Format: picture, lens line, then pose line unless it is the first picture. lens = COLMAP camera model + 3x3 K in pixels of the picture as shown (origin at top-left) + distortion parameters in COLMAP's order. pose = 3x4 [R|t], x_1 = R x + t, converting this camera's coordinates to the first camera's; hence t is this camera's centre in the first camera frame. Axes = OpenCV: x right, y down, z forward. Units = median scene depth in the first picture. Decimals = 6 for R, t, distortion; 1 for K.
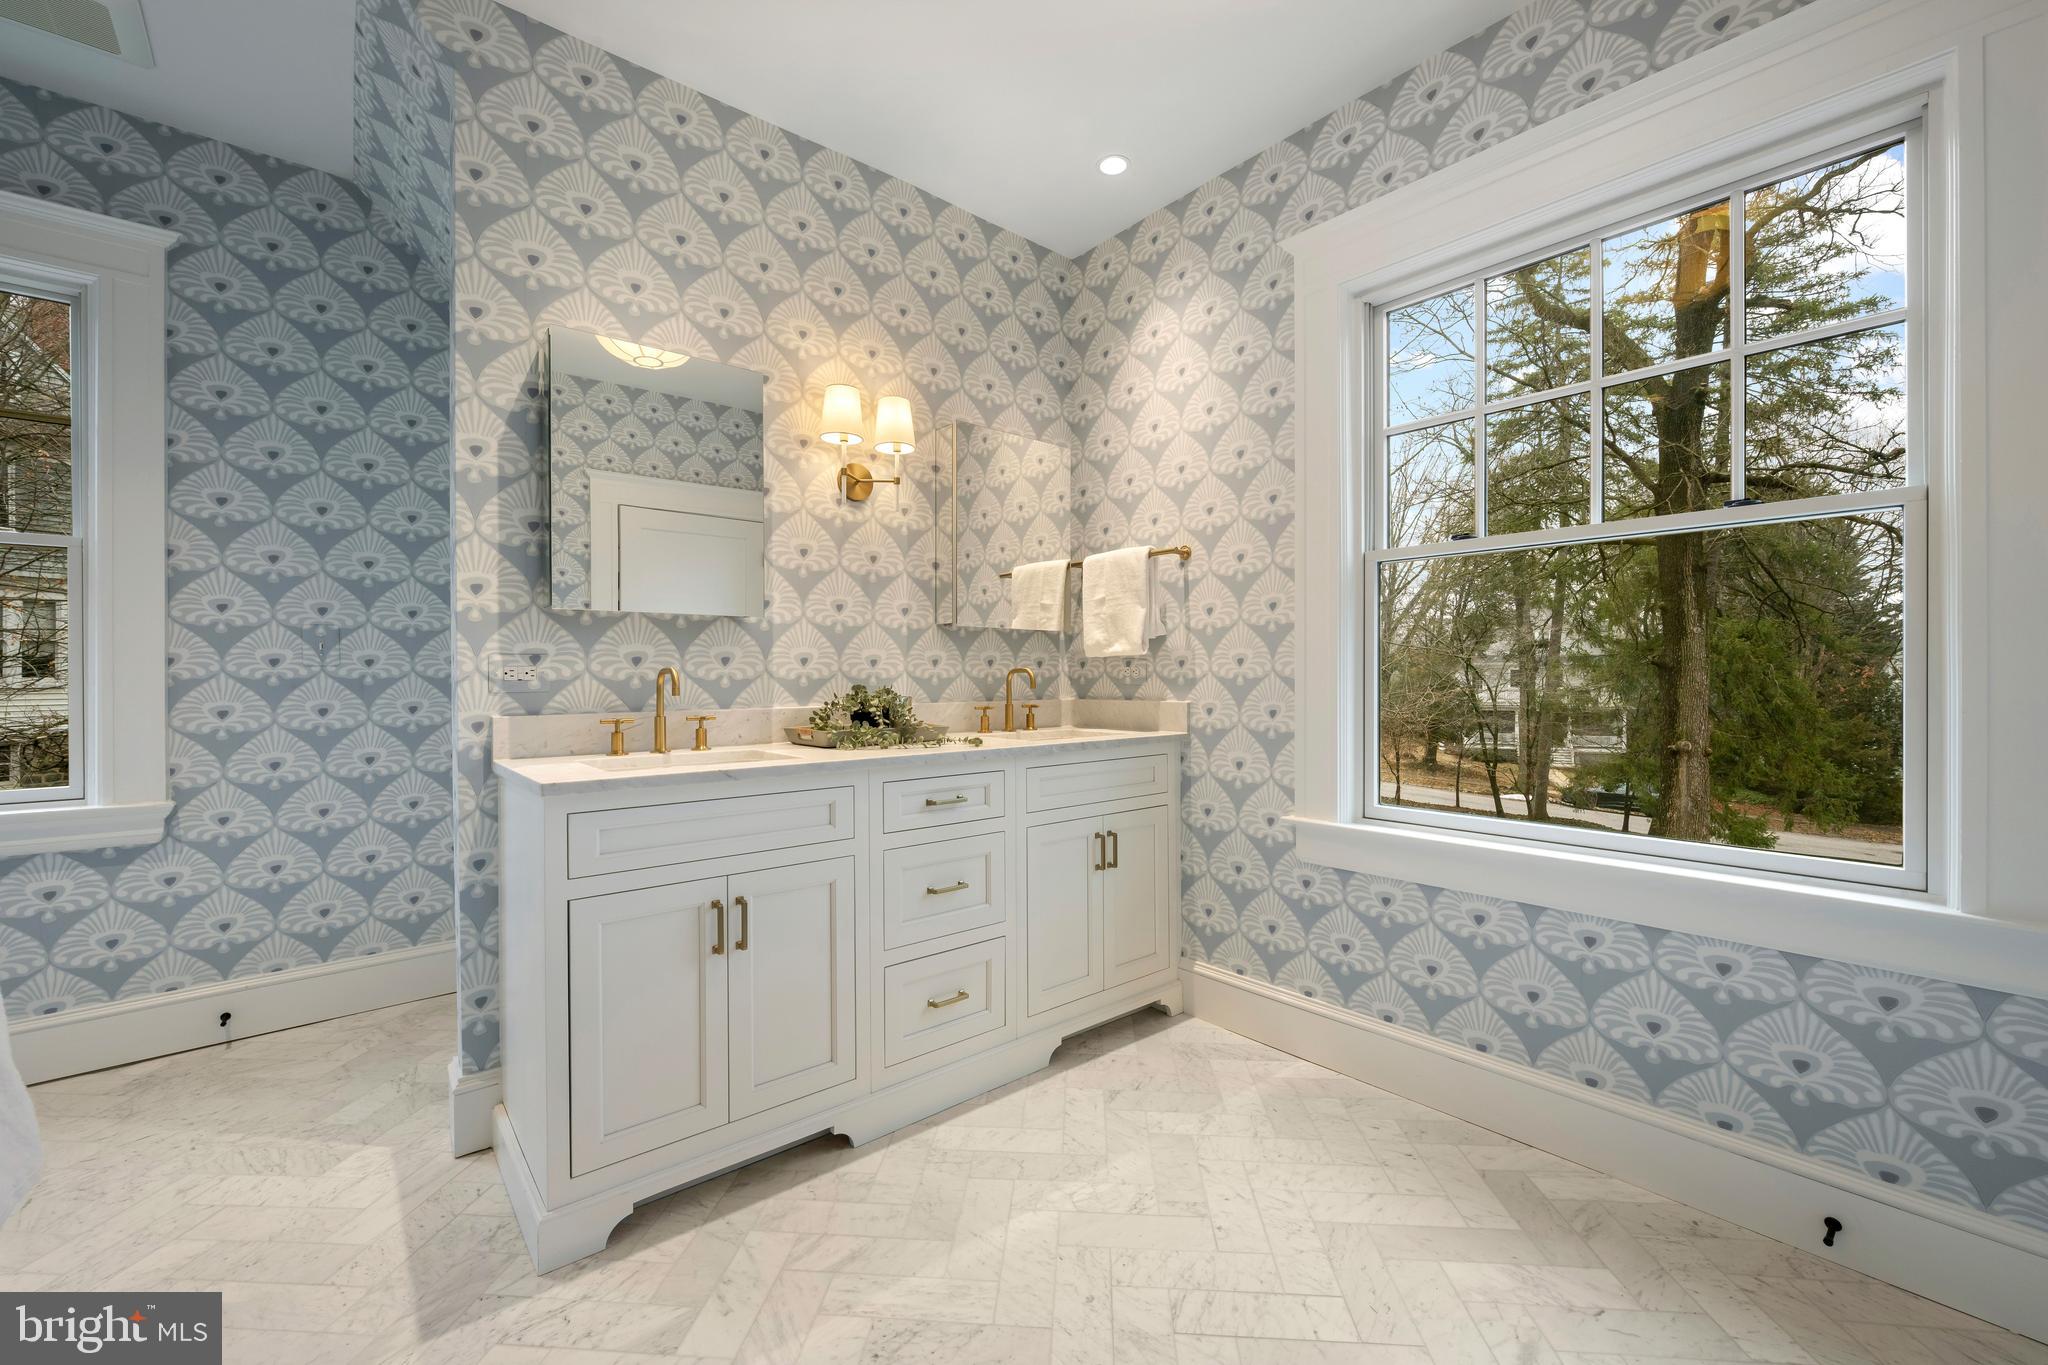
lens RADIAL K [[821.4, 0, 1037.8], [0, 821.4, 671.1], [0, 0, 1]] dist [-0.000309, 0.000107]
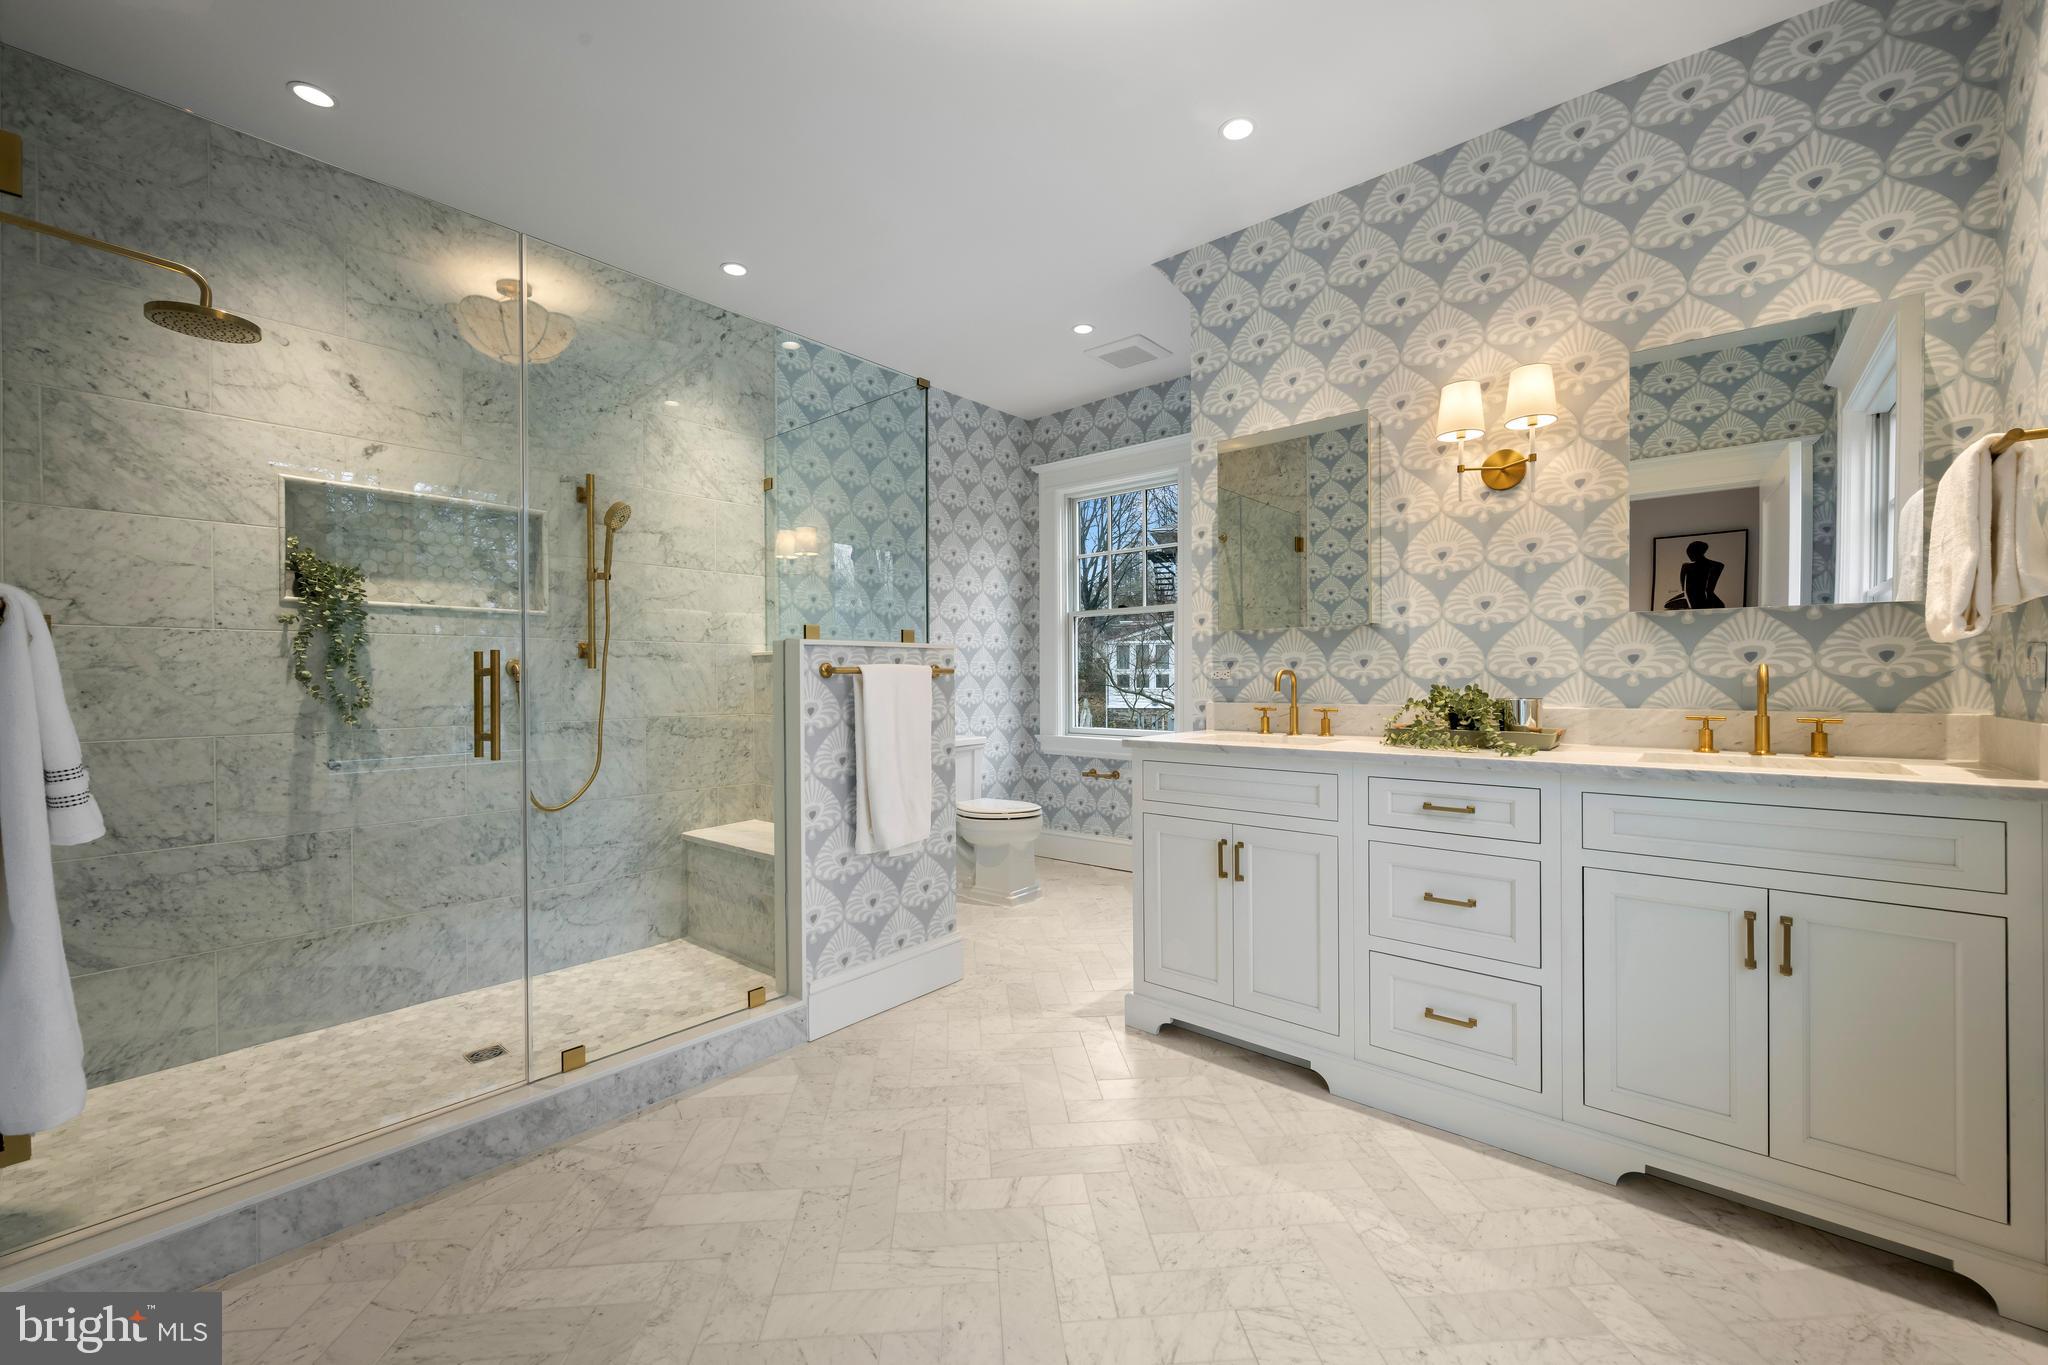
lens RADIAL K [[821.4, 0, 1037.8], [0, 821.4, 671.1], [0, 0, 1]] dist [-0.000309, 0.000107]
pose [[0.160404, -0.004720, -0.987040, 0.706817], [0.010349, 0.999942, -0.003100, -0.001903], [0.986997, -0.009717, 0.160443, 0.362121]]
